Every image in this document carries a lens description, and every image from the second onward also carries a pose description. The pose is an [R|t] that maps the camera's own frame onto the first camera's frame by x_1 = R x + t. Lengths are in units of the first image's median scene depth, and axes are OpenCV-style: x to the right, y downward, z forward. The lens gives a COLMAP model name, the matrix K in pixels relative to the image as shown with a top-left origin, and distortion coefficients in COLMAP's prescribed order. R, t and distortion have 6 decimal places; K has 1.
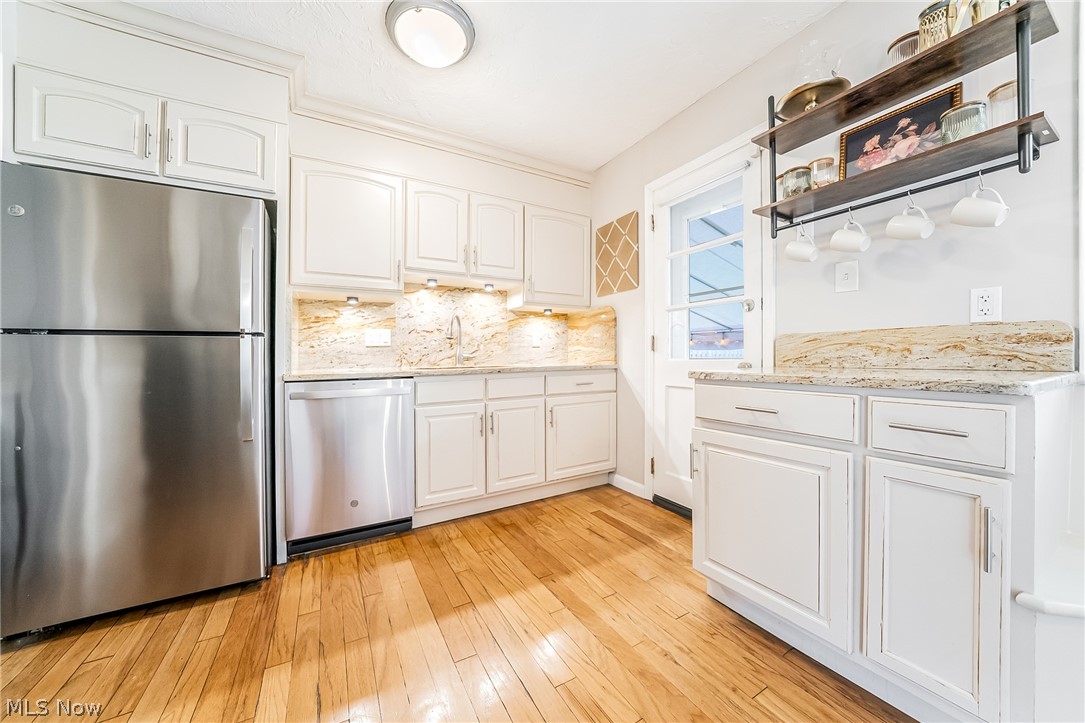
lens RADIAL K [[371.7, 0, 538.6], [0, 371.7, 349.8], [0, 0, 1]] dist [-0.026723, 0.003491]
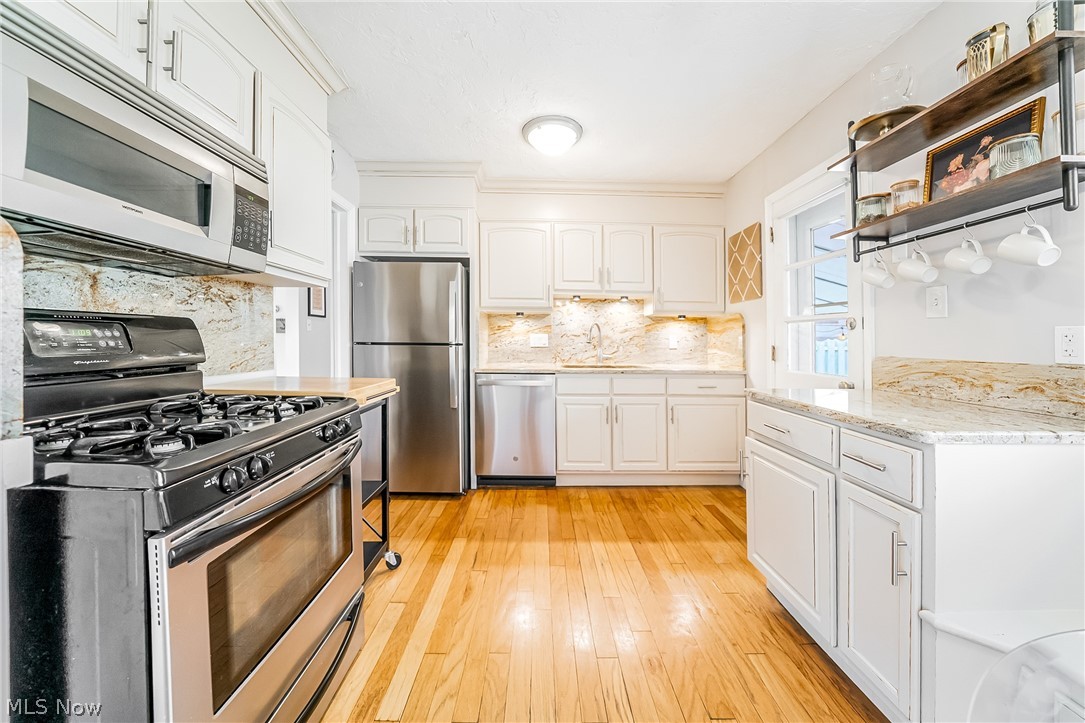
lens RADIAL K [[371.7, 0, 538.6], [0, 371.7, 349.8], [0, 0, 1]] dist [-0.026723, 0.003491]
pose [[0.873617, 0.030313, -0.485669, 0.319674], [-0.011644, 0.999074, 0.041411, -0.082243], [0.486475, -0.030522, 0.873161, -0.249611]]
